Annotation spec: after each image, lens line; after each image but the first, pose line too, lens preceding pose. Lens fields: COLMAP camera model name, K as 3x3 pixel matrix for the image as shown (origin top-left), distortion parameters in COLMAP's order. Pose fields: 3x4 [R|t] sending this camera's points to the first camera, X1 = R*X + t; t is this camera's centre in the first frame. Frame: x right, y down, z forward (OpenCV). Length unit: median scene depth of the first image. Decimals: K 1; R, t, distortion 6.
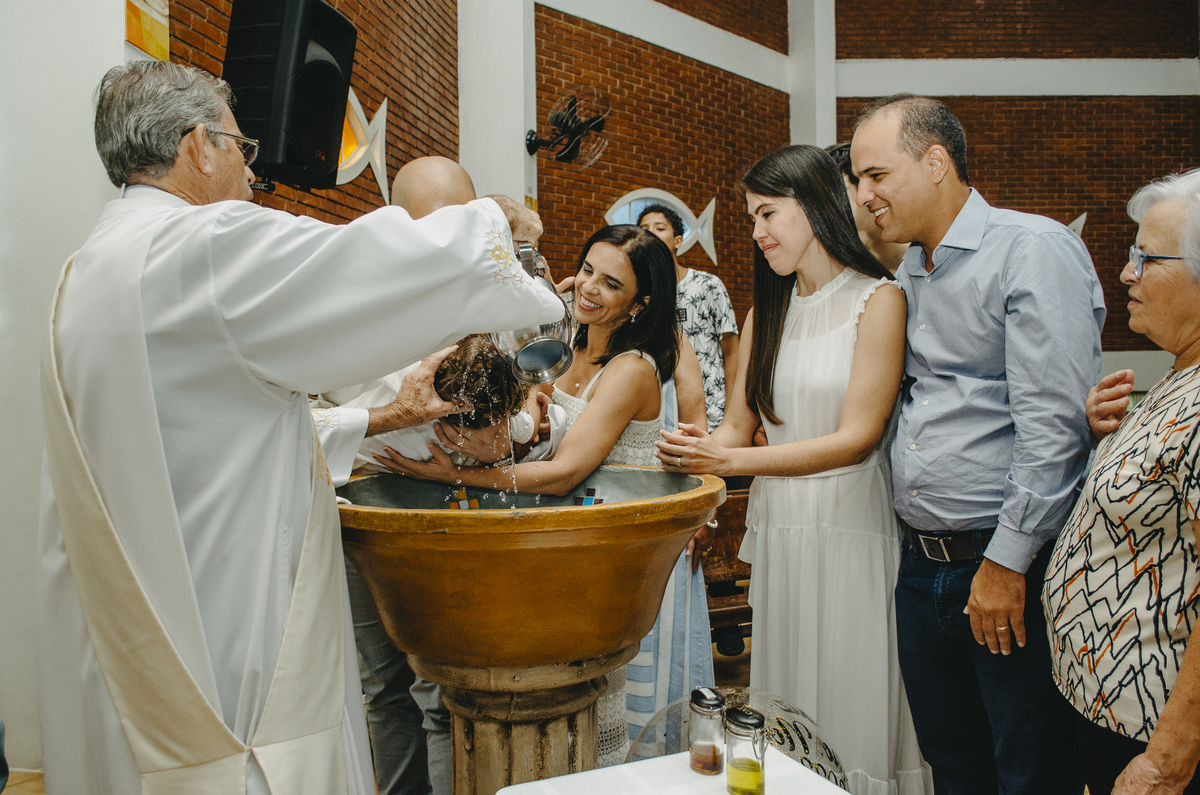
lens RADIAL K [[1142.8, 0, 547.2], [0, 1142.8, 399.0], [0, 0, 1]] dist [-0.142352, 0.237869]
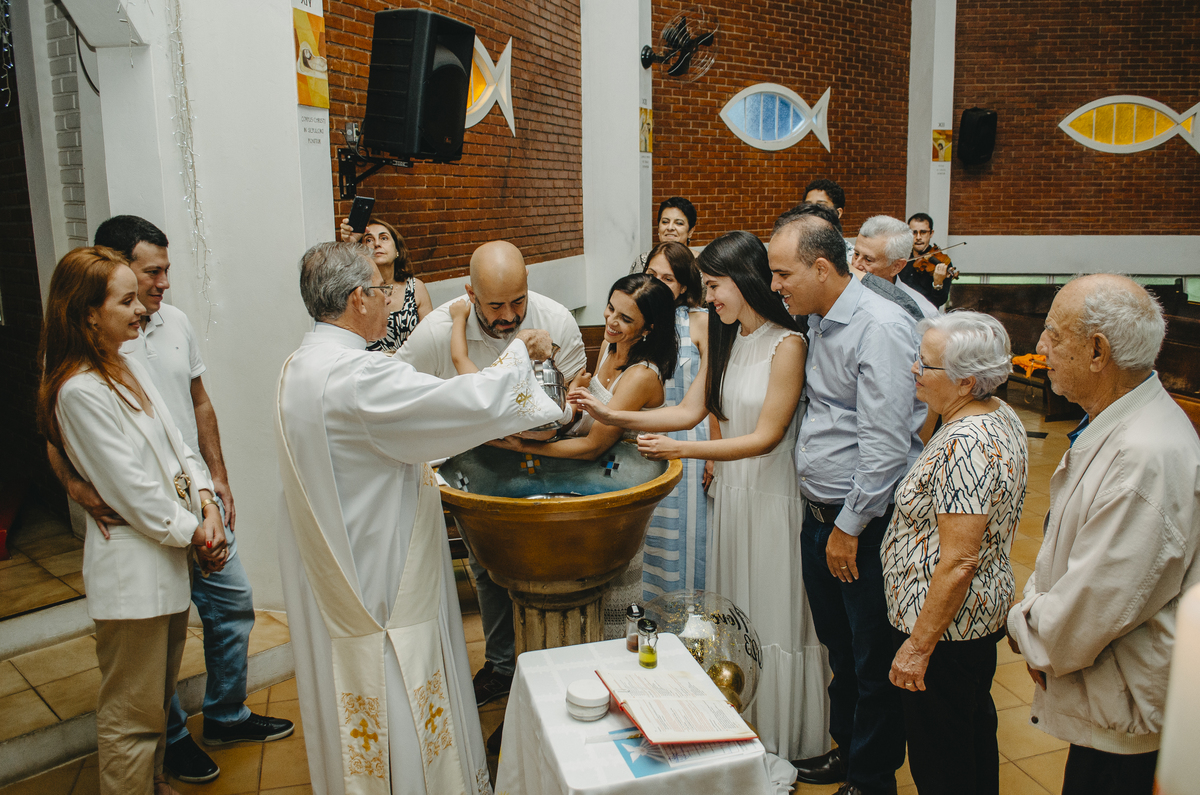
lens RADIAL K [[1142.8, 0, 547.2], [0, 1142.8, 399.0], [0, 0, 1]] dist [-0.142352, 0.237869]
pose [[0.990878, 0.020102, -0.133255, 0.087490], [0.000013, 0.988798, 0.149257, -0.125035], [0.134763, -0.147898, 0.979778, -0.273114]]
